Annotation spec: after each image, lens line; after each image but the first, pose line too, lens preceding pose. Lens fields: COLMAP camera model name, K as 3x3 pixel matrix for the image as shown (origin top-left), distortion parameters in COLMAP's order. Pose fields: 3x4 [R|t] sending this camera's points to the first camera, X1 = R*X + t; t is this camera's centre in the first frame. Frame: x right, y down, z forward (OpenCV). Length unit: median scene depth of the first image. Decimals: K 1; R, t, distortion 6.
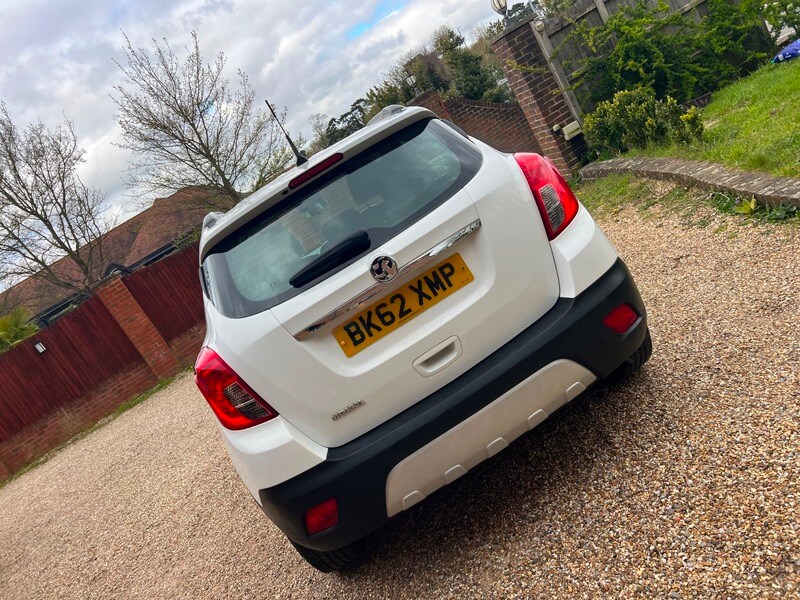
lens RADIAL K [[598.5, 0, 393.9], [0, 598.5, 294.6], [0, 0, 1]] dist [0.062967, -0.064989]
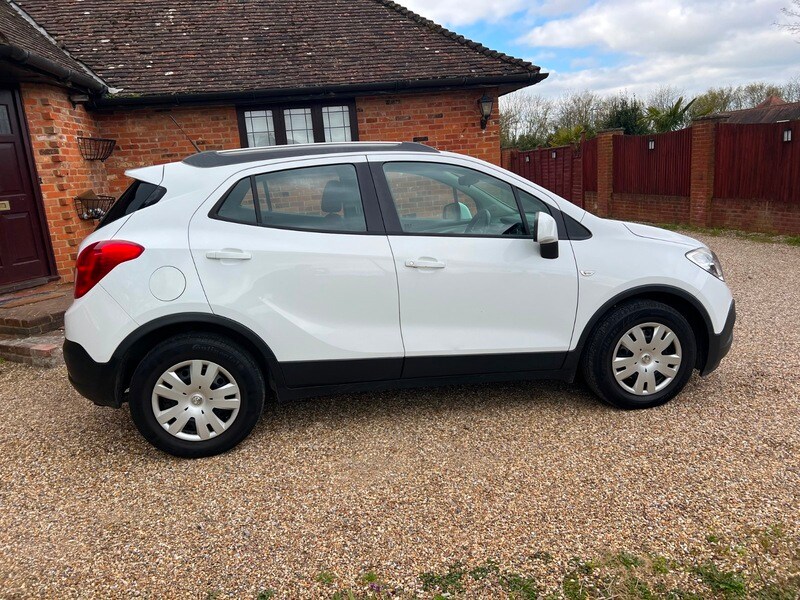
lens RADIAL K [[598.5, 0, 402.8], [0, 598.5, 300.6], [0, 0, 1]] dist [0.062967, -0.064989]
pose [[0.007498, 0.676154, -0.736722, 1.143974], [-0.175254, 0.726229, 0.664739, -1.018396], [0.984495, 0.124129, 0.123944, 1.336656]]
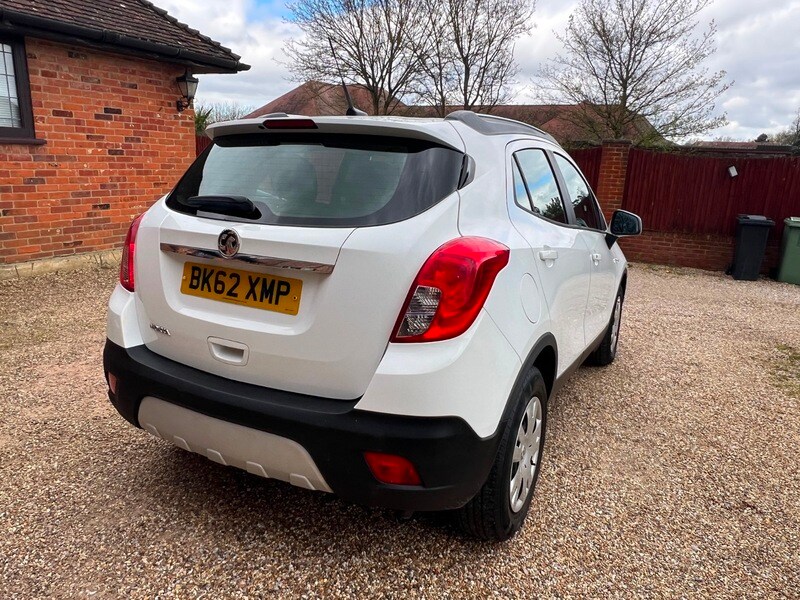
lens RADIAL K [[563.7, 0, 399.2], [0, 563.7, 305.4], [0, 0, 1]] dist [0.004676, -0.006182]
pose [[0.644479, 0.647480, -0.406714, 0.458053], [-0.565713, 0.761625, 0.316062, -0.315872], [0.514407, 0.026388, 0.857140, 0.279171]]
